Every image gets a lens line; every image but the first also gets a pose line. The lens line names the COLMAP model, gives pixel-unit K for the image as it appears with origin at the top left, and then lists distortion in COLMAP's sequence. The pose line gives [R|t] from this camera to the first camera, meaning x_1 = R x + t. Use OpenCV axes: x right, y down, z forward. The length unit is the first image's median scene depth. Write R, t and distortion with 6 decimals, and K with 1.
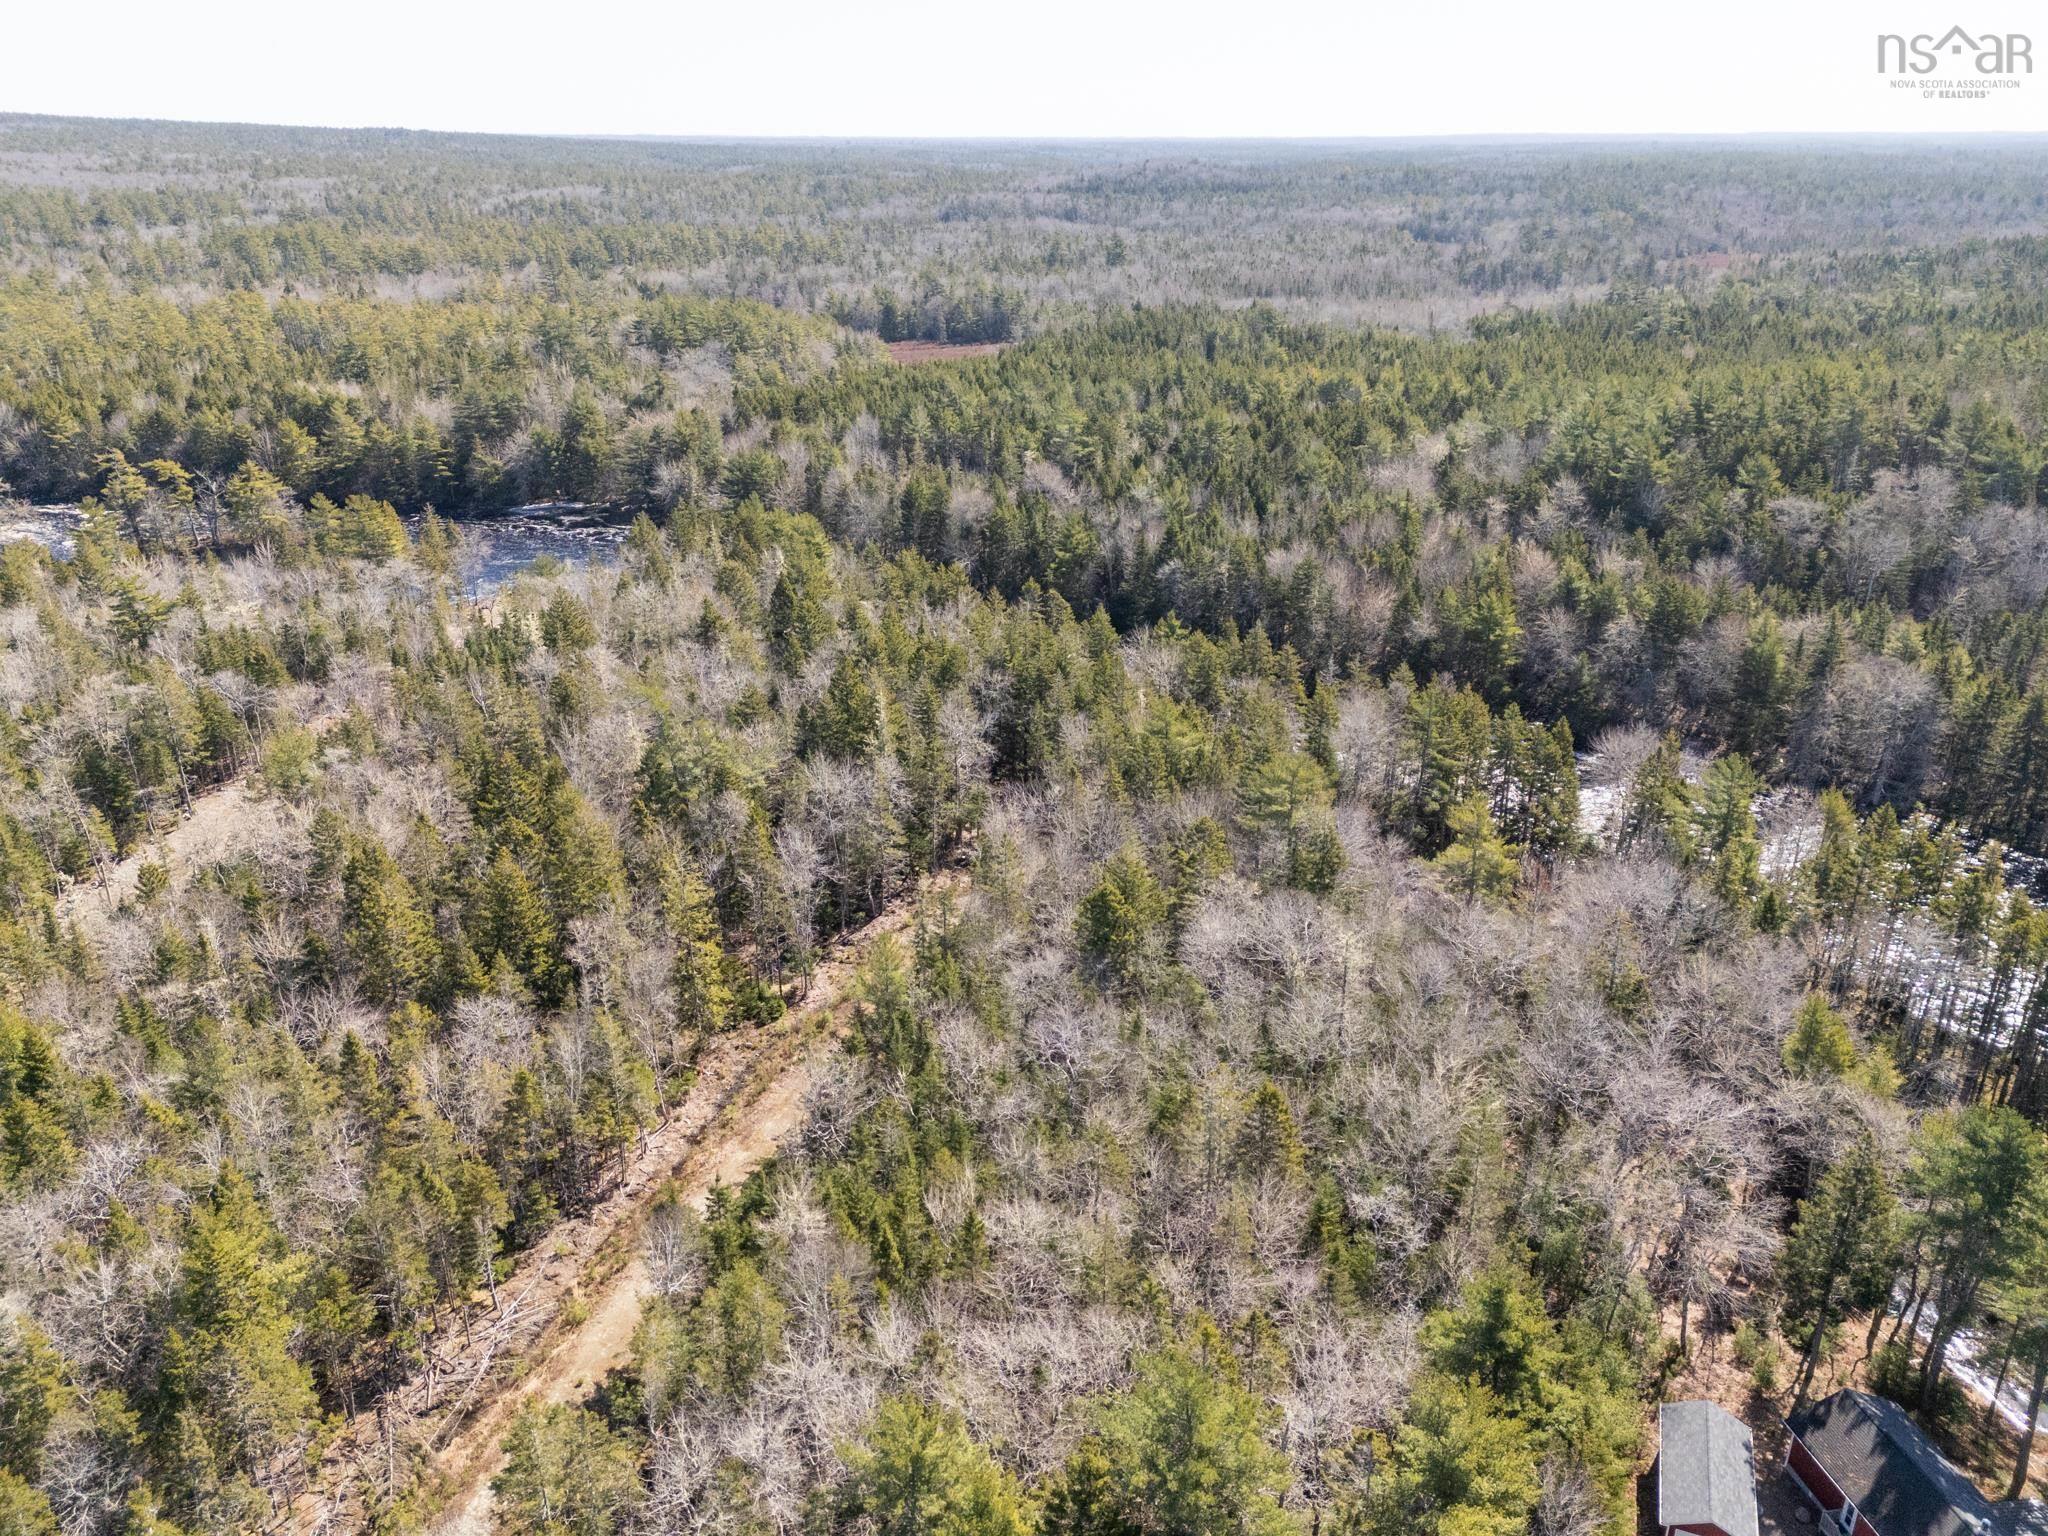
lens RADIAL K [[1493.8, 0, 1028.7], [0, 1493.8, 764.4], [0, 0, 1]] dist [0.078076, -0.062138]
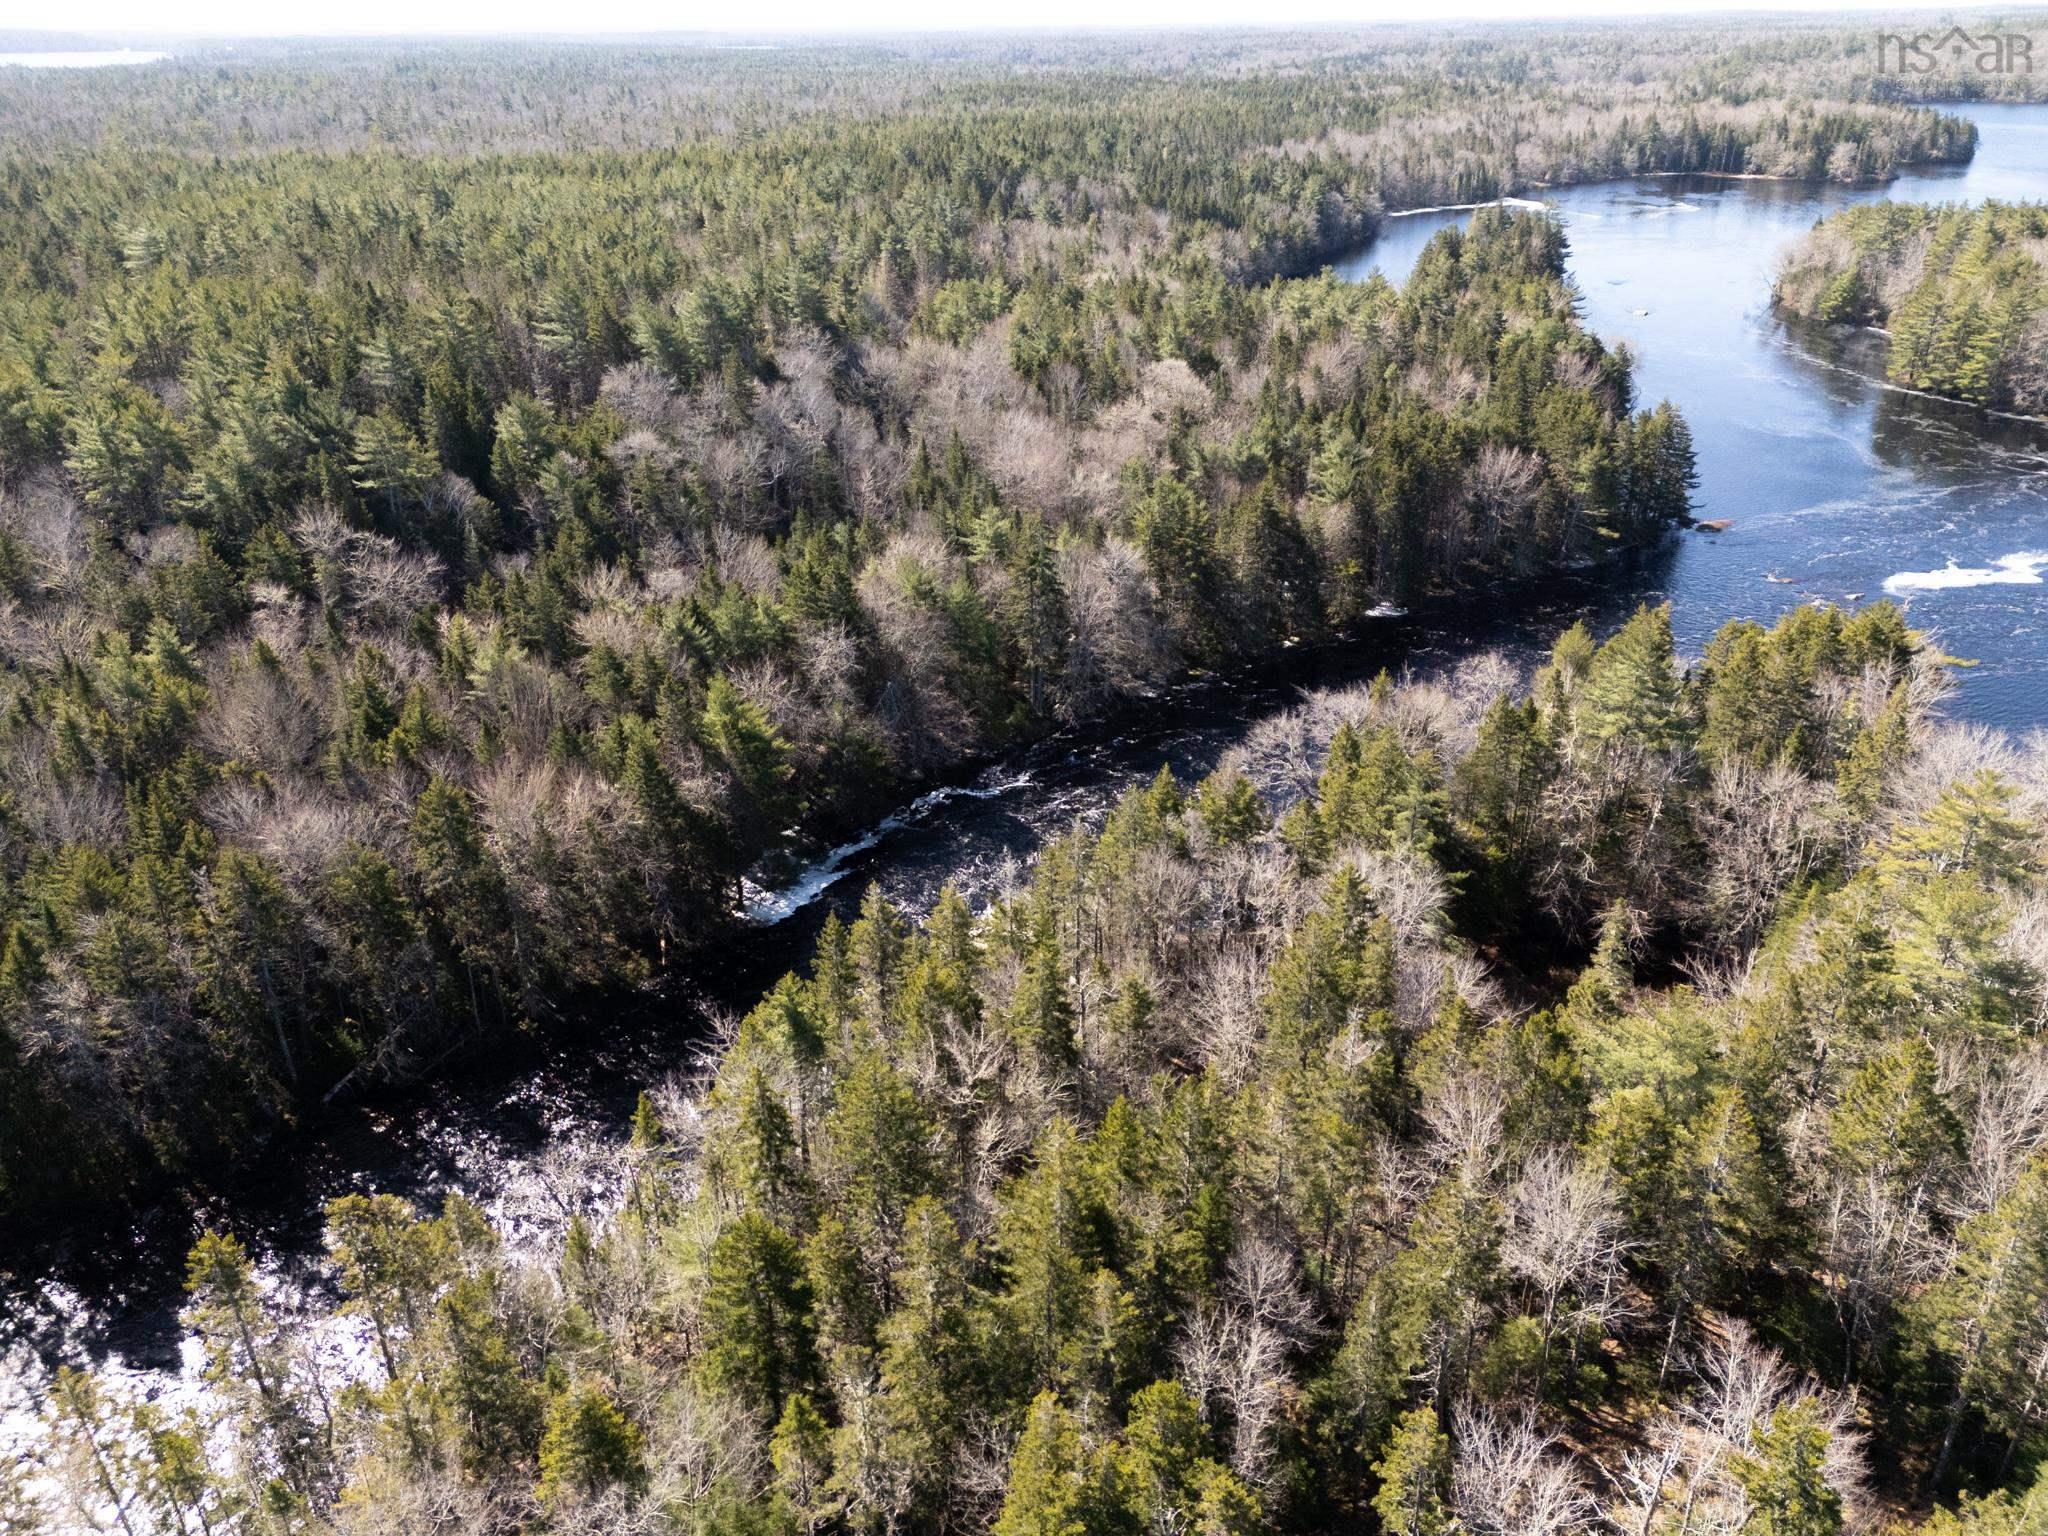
lens RADIAL K [[1493.8, 0, 1025.8], [0, 1493.8, 766.6], [0, 0, 1]] dist [0.078076, -0.062138]
pose [[0.076881, -0.440836, 0.894289, -0.191003], [0.396141, 0.836615, 0.378349, -0.220074], [-0.914965, 0.325177, 0.238953, 0.638617]]
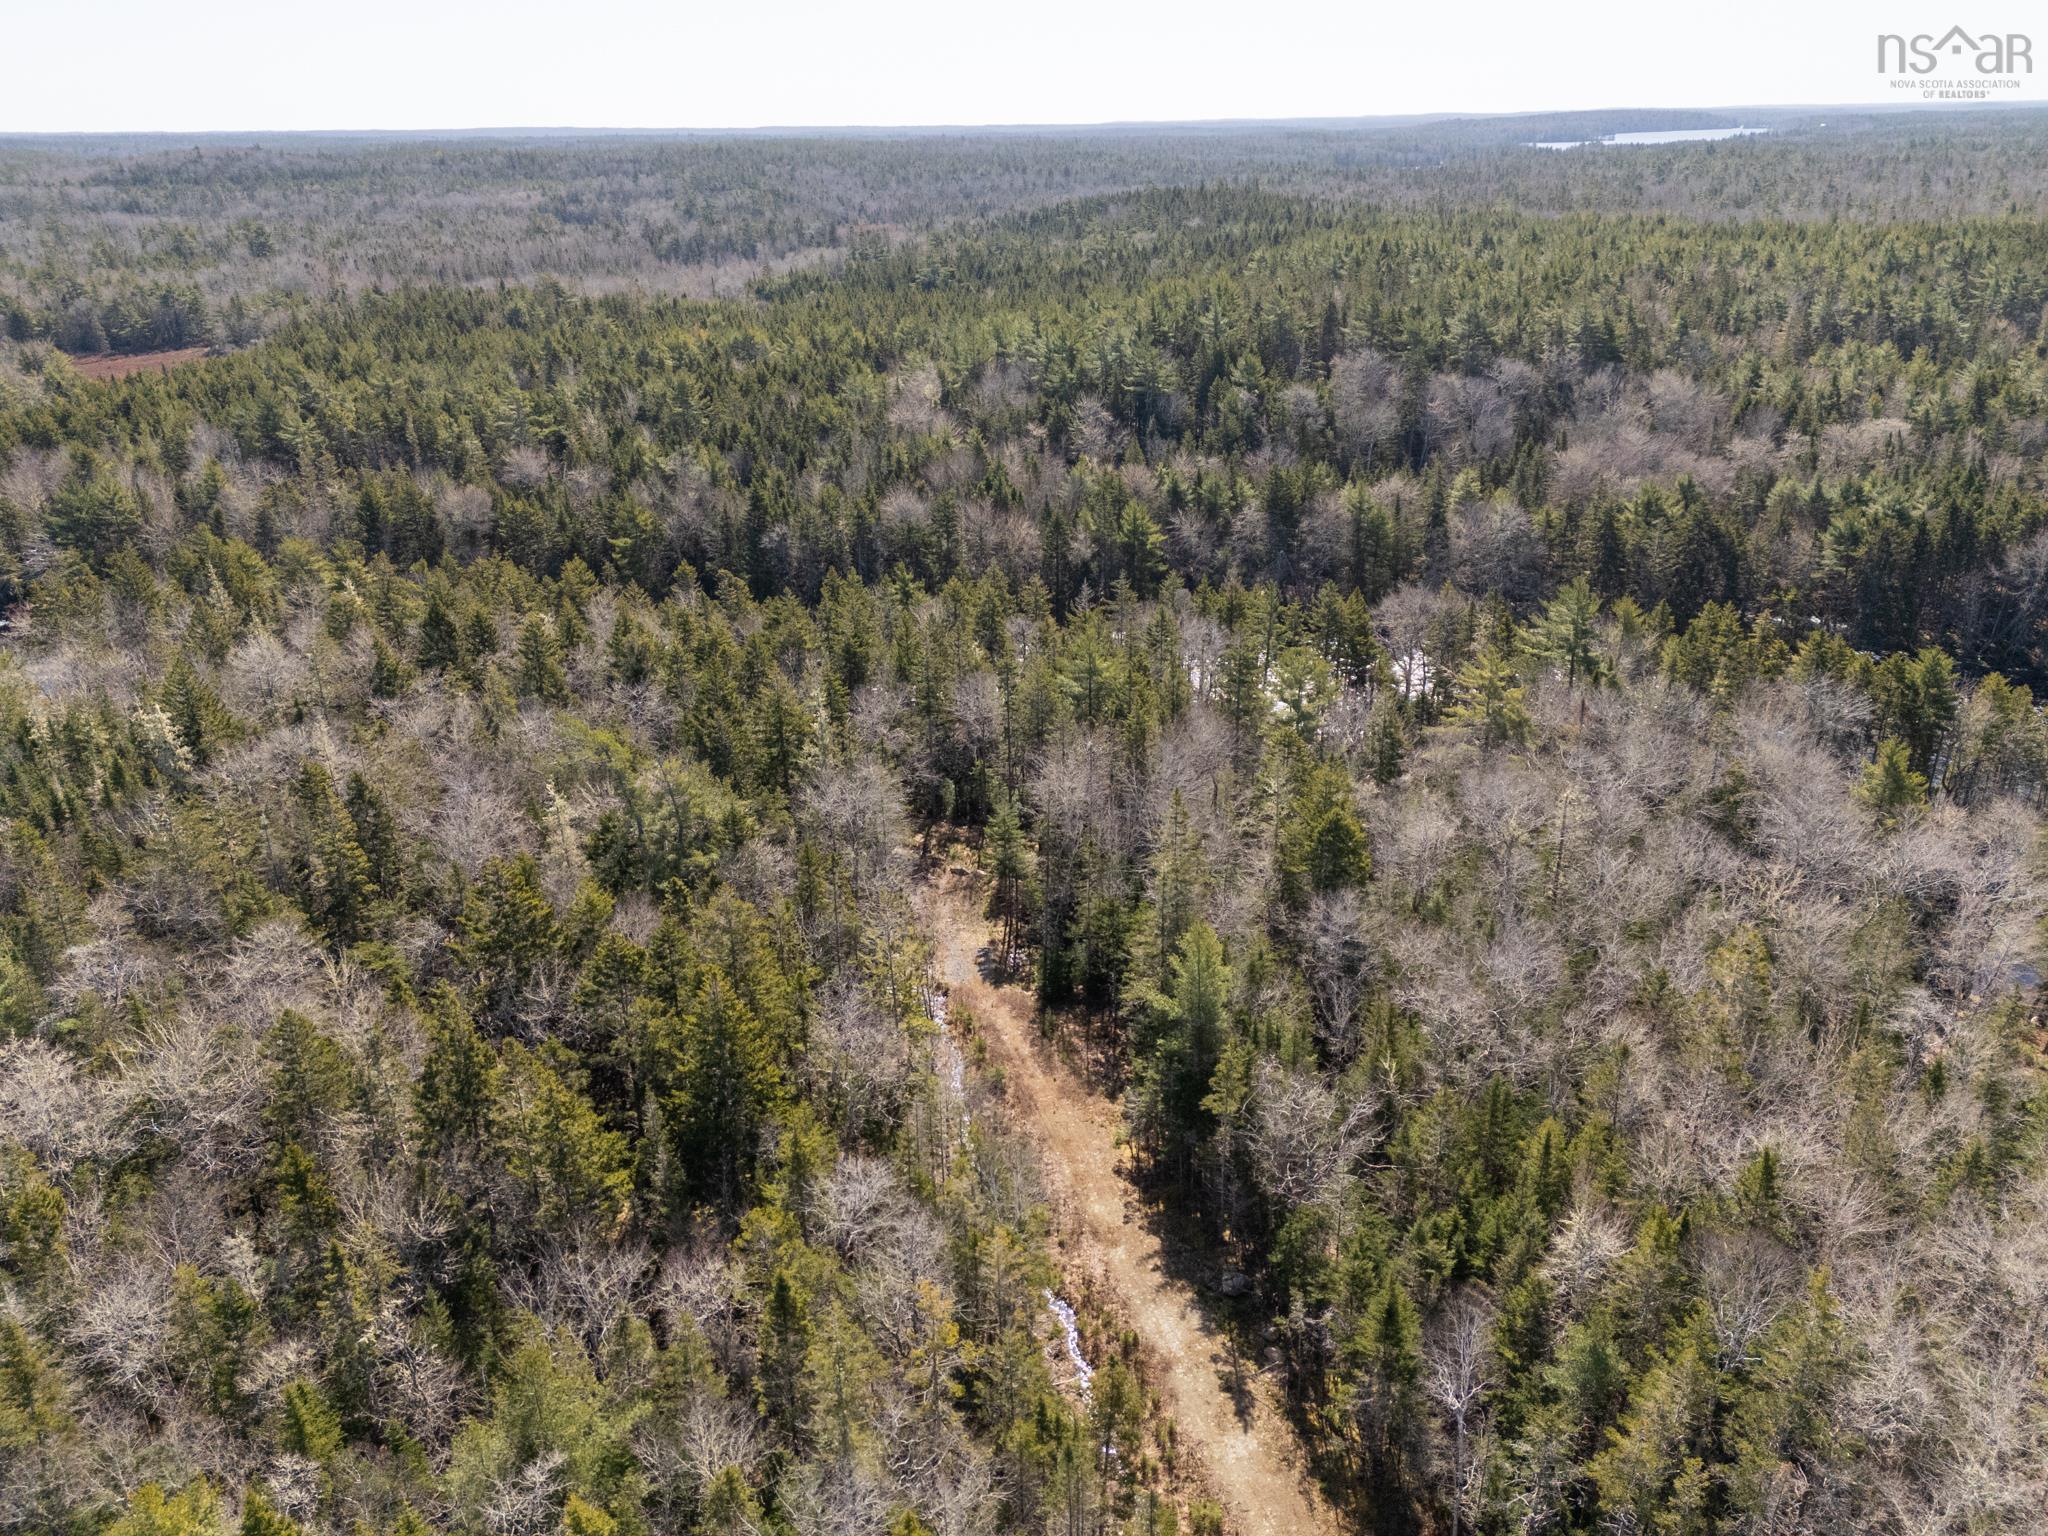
lens RADIAL K [[1493.8, 0, 1021.6], [0, 1493.8, 767.9], [0, 0, 1]] dist [0.078076, -0.062138]
pose [[0.837221, -0.228102, 0.497022, -0.249786], [0.225943, 0.971938, 0.065462, -0.019938], [-0.498007, 0.057492, 0.865265, 0.149228]]
